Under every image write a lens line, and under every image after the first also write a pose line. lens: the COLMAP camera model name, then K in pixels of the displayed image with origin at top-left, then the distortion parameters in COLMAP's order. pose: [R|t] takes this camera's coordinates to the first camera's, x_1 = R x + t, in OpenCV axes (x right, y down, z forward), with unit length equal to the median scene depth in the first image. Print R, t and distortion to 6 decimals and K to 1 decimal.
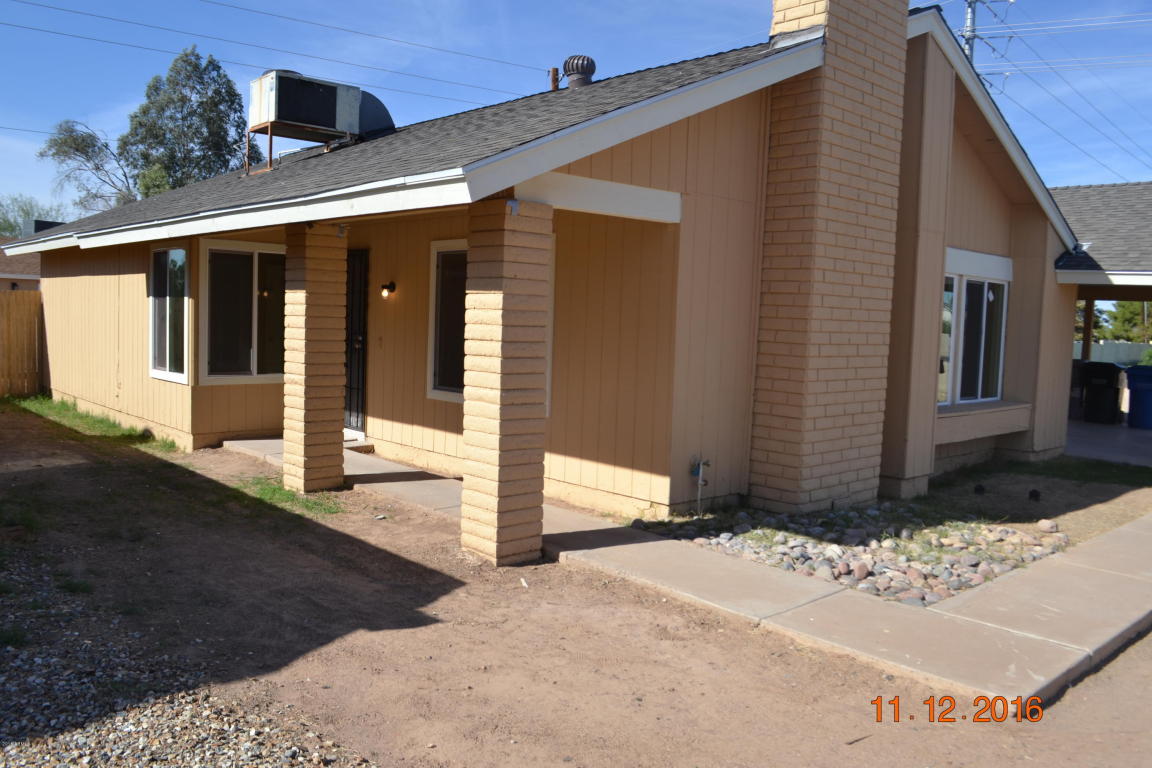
lens RADIAL K [[930.0, 0, 576.0], [0, 930.0, 384.0], [0, 0, 1]] dist [-0.087396, 0.003660]
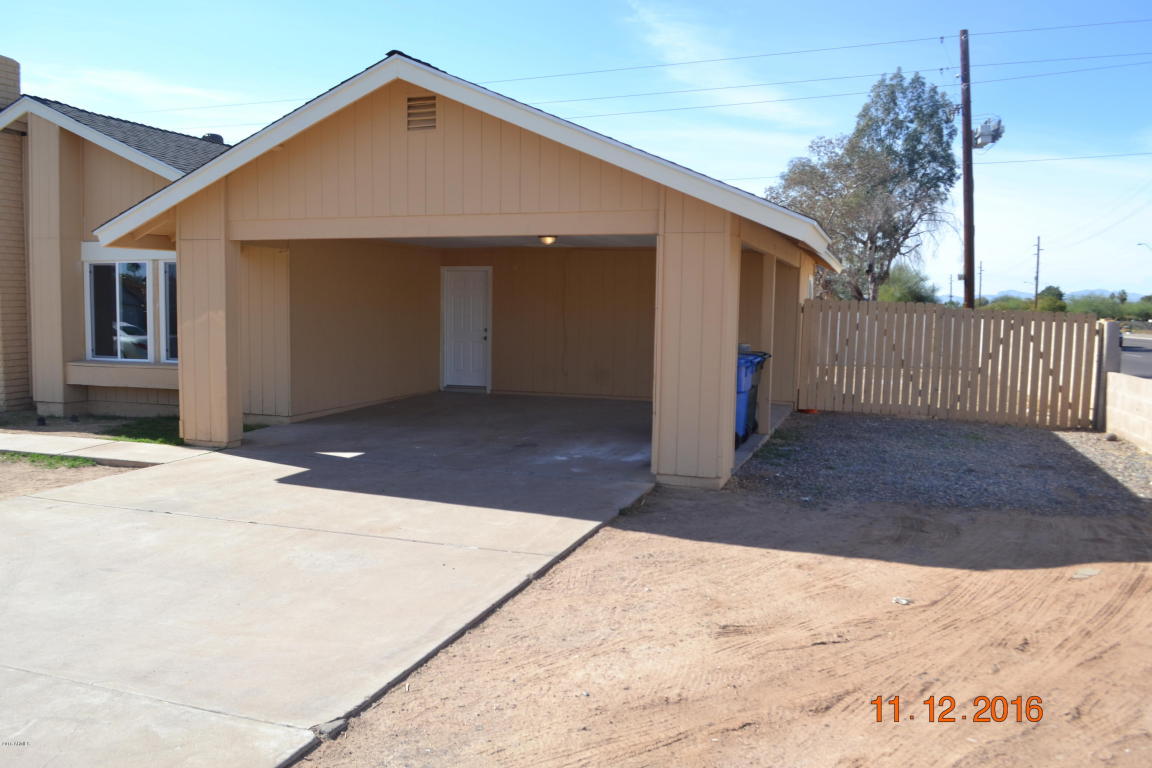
lens RADIAL K [[921.7, 0, 576.0], [0, 921.7, 384.0], [0, 0, 1]] dist [-0.076267, -0.001095]
pose [[0.487063, 0.042997, -0.872308, 2.126145], [-0.053352, 0.998387, 0.019422, -0.003357], [0.871736, 0.037080, 0.488571, 1.057749]]
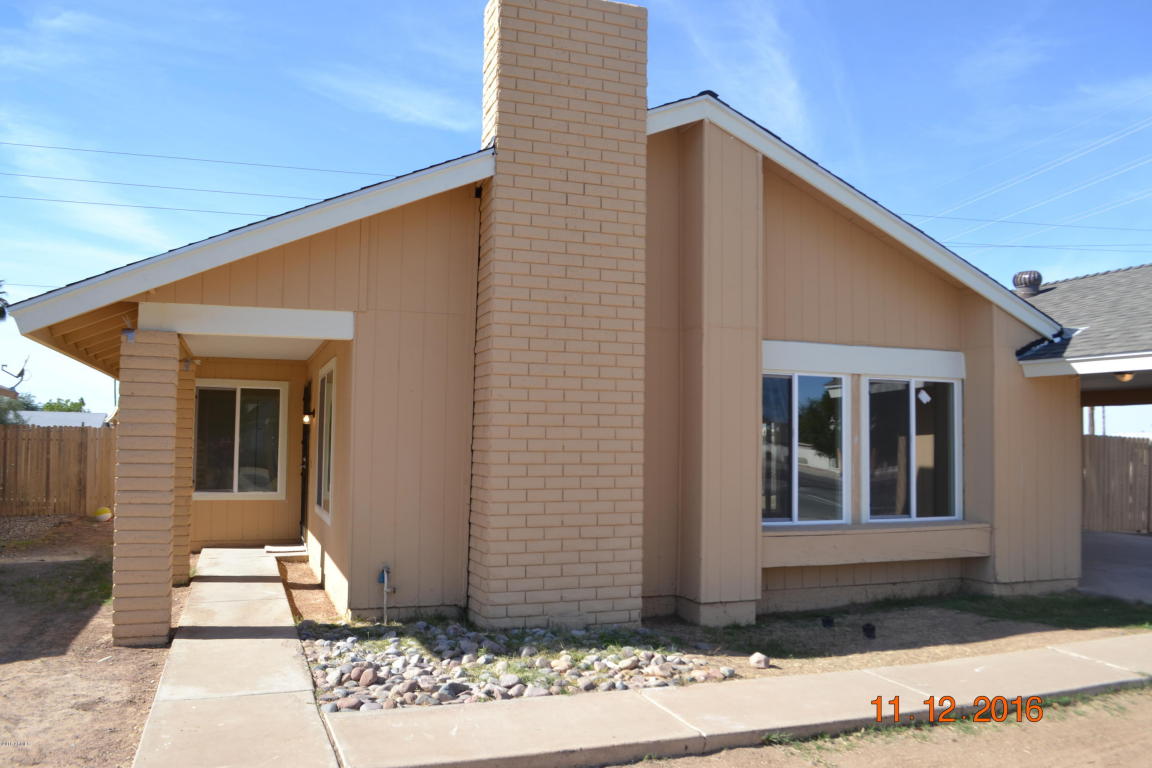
lens RADIAL K [[921.7, 0, 576.0], [0, 921.7, 384.0], [0, 0, 1]] dist [-0.076267, -0.001095]
pose [[0.922543, -0.049864, -0.382659, 0.599308], [-0.007239, 0.989206, -0.146354, 0.024158], [0.385827, 0.137788, 0.912224, 0.112959]]
